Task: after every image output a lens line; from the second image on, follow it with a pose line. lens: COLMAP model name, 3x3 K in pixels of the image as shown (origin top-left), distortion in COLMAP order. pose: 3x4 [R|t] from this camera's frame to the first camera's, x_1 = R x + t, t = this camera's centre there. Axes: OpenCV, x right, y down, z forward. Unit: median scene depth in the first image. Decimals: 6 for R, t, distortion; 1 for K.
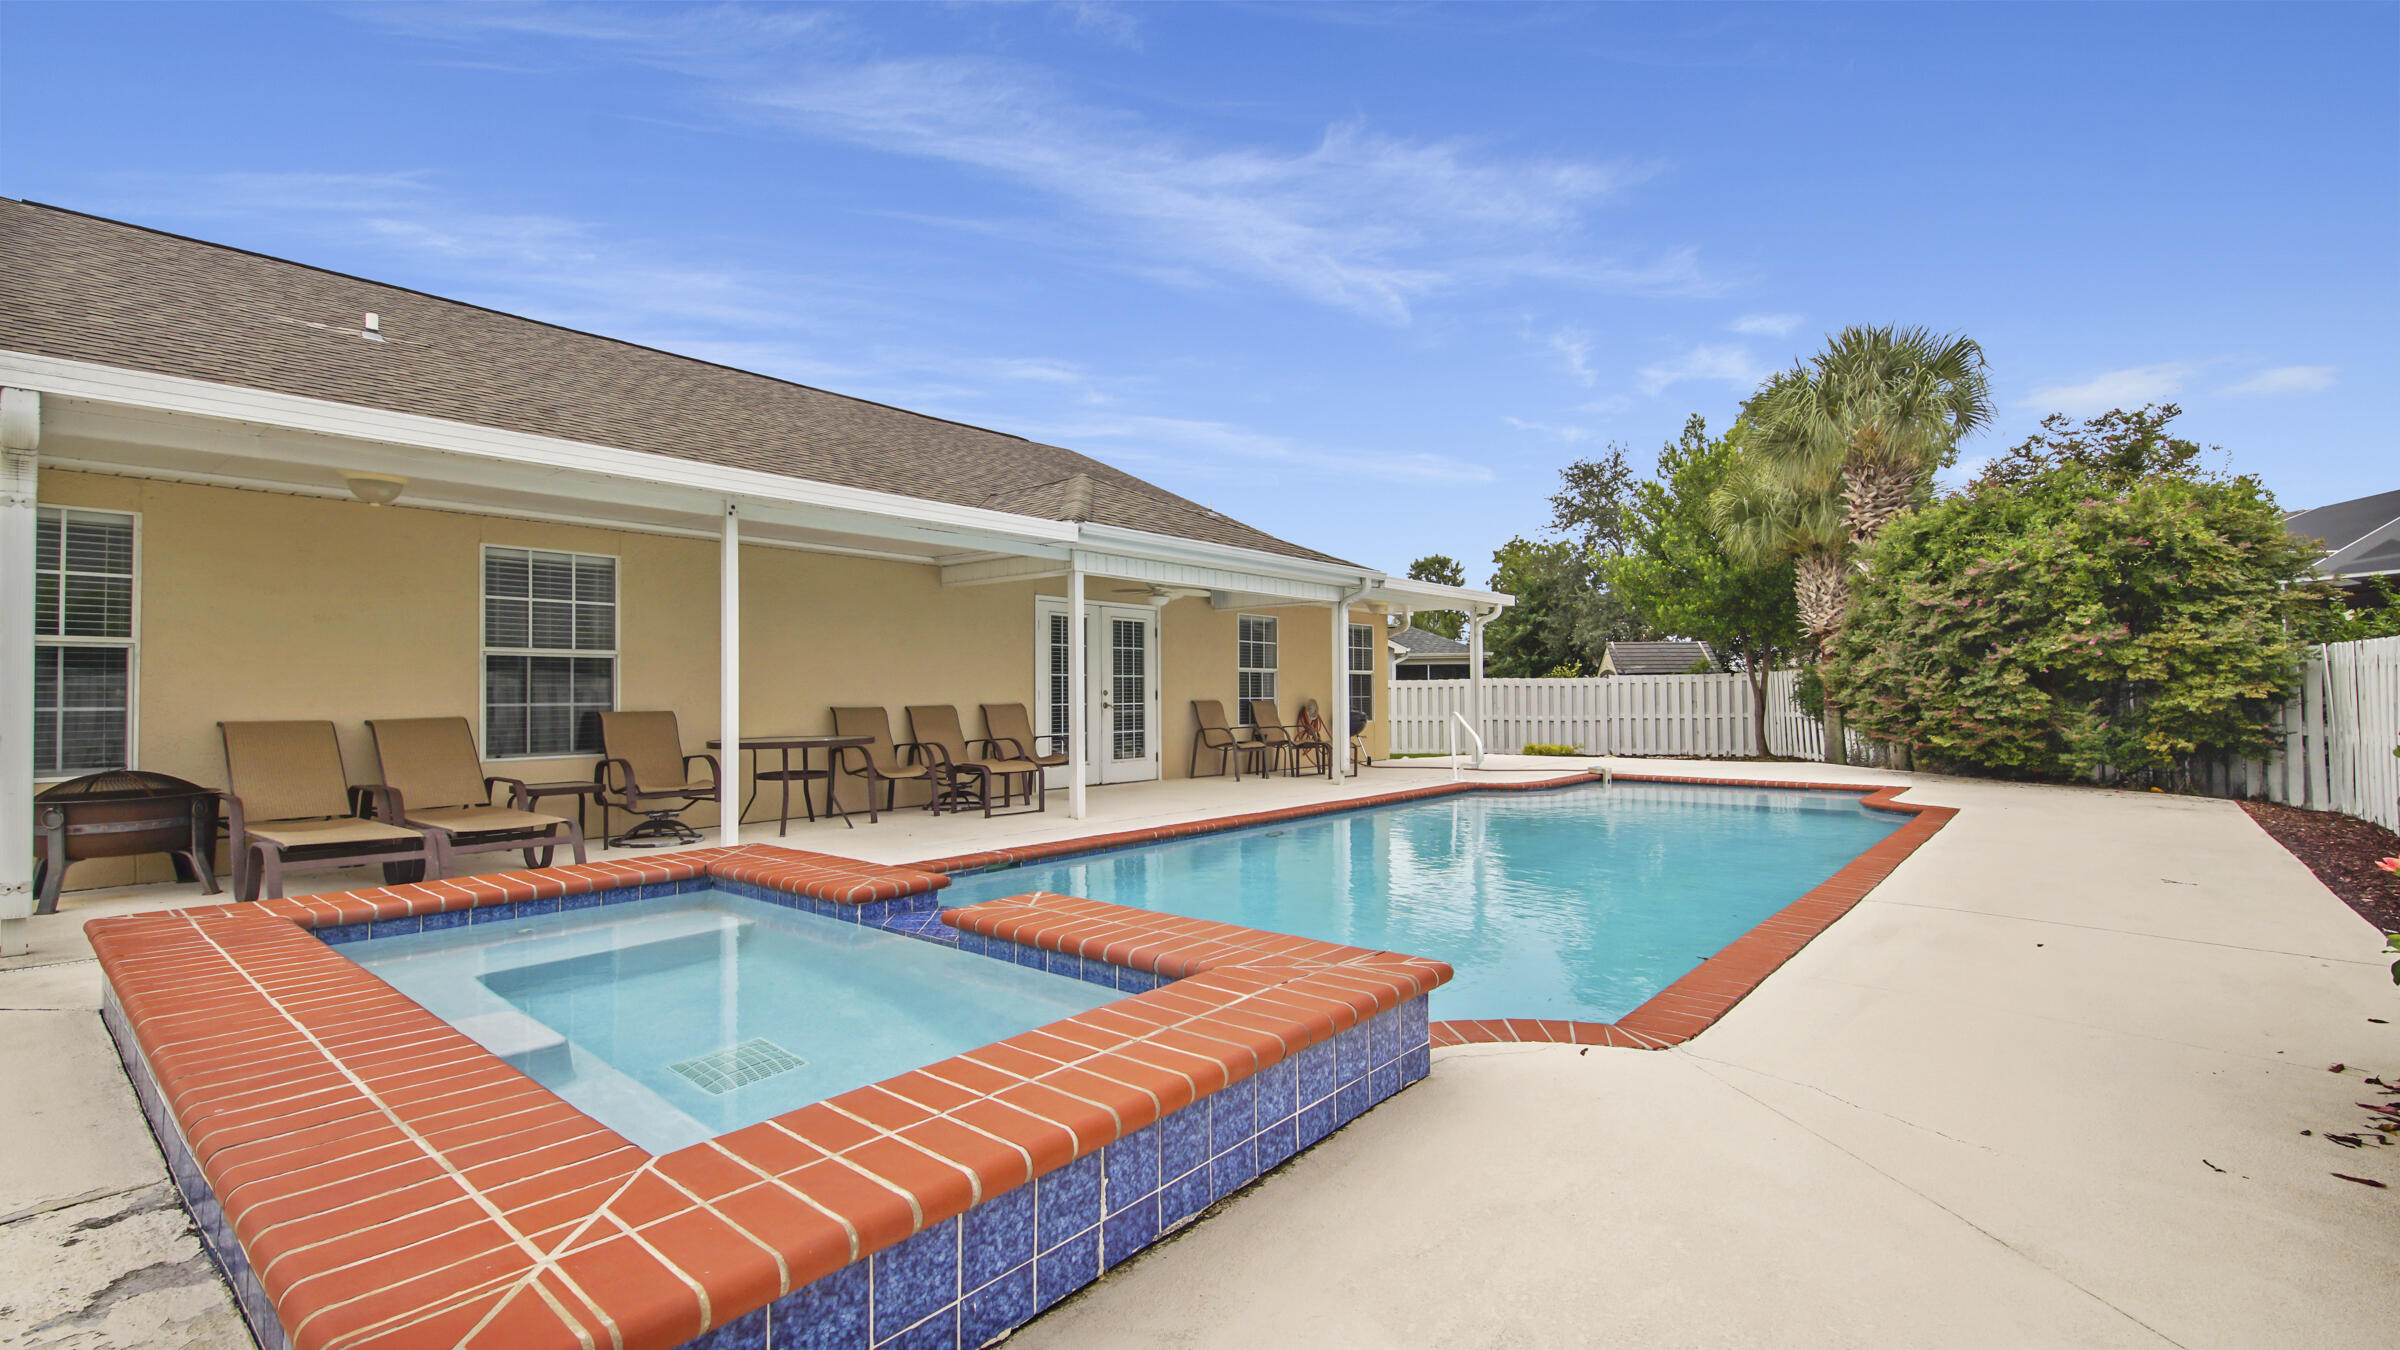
lens RADIAL K [[1100.9, 0, 1186.7], [0, 1100.9, 670.1], [0, 0, 1]] dist [0.000868, -0.000737]
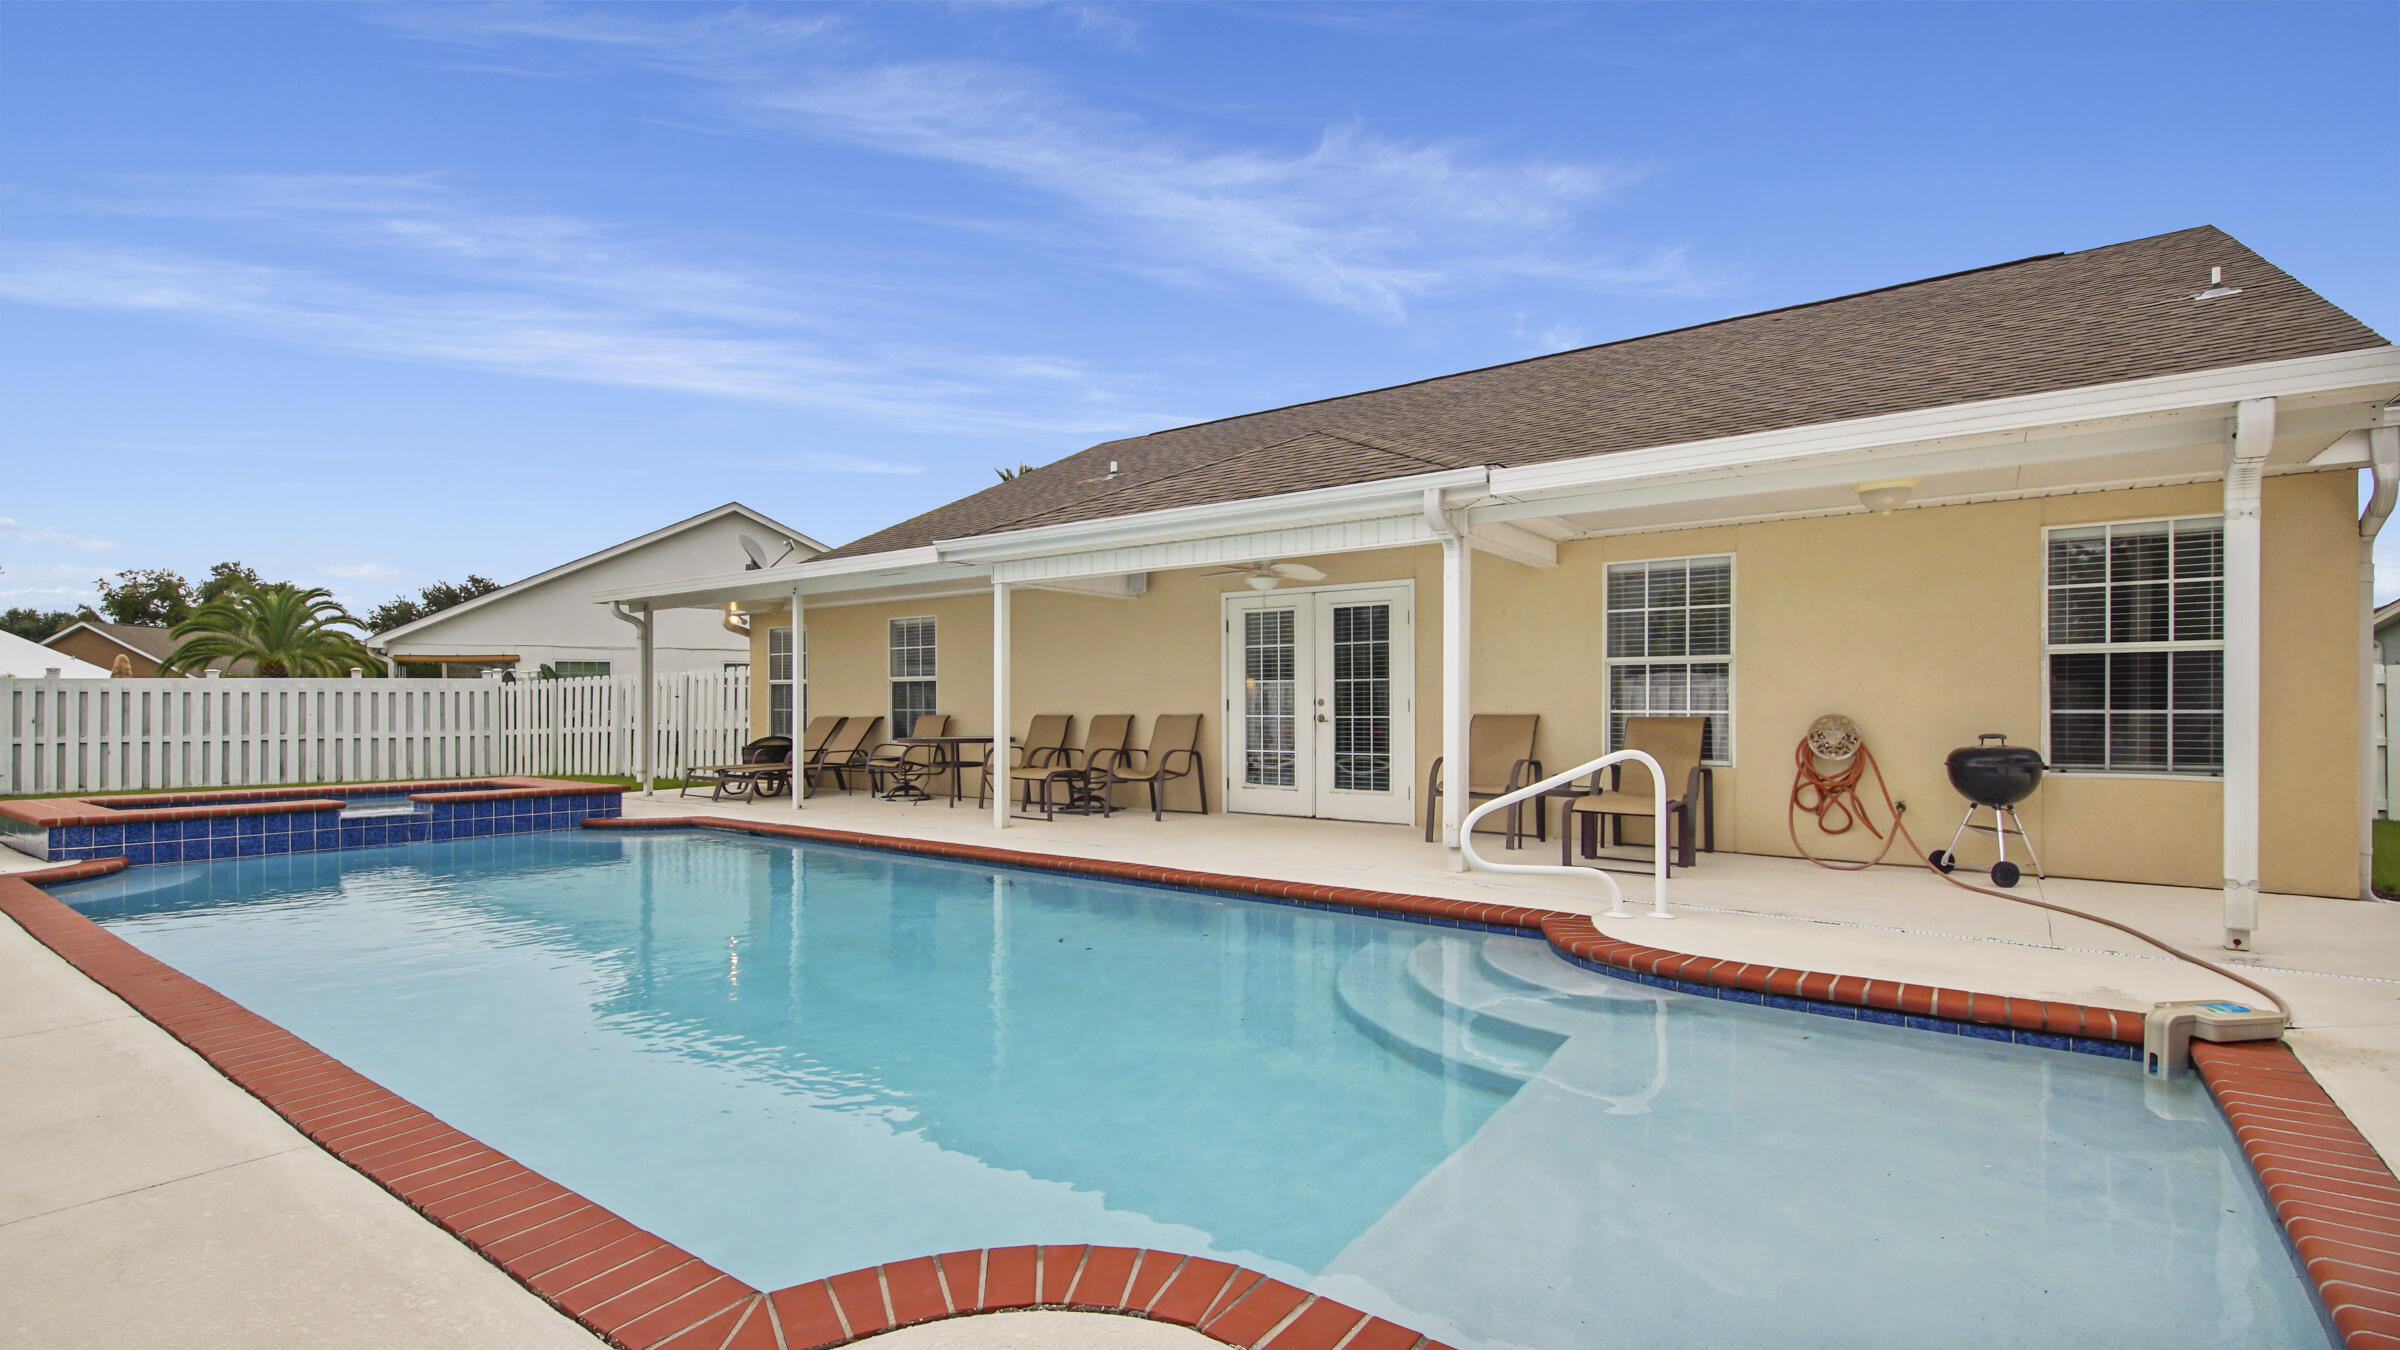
lens RADIAL K [[1100.9, 0, 1186.7], [0, 1100.9, 670.1], [0, 0, 1]] dist [0.000868, -0.000737]
pose [[0.017996, -0.024798, -0.999530, 0.689730], [0.022854, 0.999441, -0.024385, 0.013530], [0.999577, -0.022405, 0.018553, 0.868023]]
